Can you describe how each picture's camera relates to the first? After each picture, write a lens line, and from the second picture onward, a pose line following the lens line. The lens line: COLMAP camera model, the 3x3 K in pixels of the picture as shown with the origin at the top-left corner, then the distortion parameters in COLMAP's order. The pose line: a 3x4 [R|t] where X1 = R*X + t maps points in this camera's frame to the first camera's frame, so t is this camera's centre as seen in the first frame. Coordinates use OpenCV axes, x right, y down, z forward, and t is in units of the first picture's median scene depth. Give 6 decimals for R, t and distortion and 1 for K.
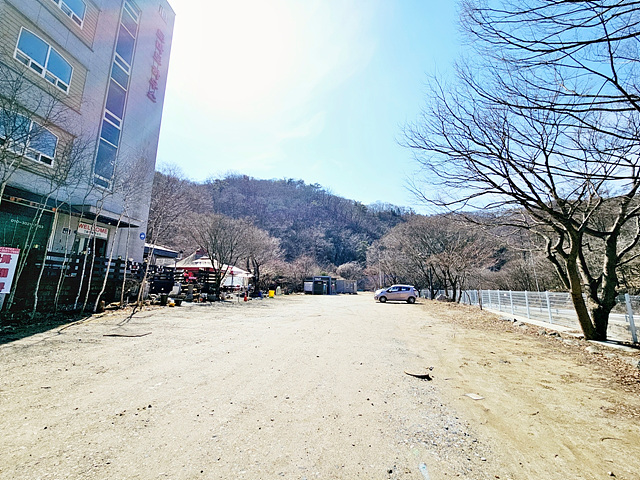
lens RADIAL K [[260.8, 0, 320.0], [0, 260.8, 240.0], [0, 0, 1]] dist [-0.001240, 0.000316]
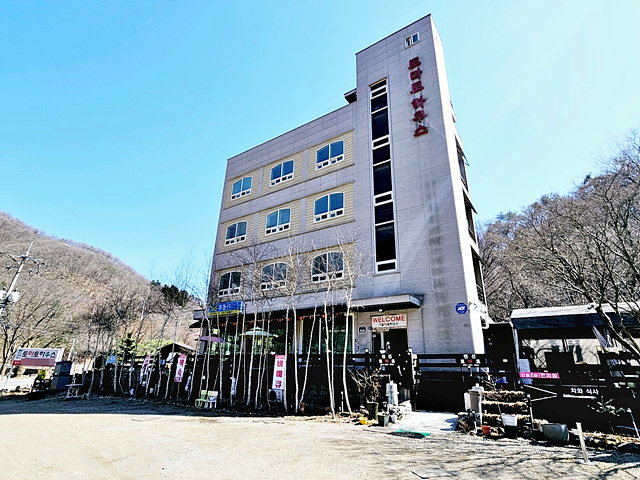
lens RADIAL K [[340.7, 0, 320.0], [0, 340.7, 240.0], [0, 0, 1]] dist [0.000590, -0.000224]
pose [[-0.467424, -0.377112, -0.799564, 0.075229], [0.108397, 0.873176, -0.475199, 0.071817], [0.877363, -0.308789, -0.367265, 0.383027]]
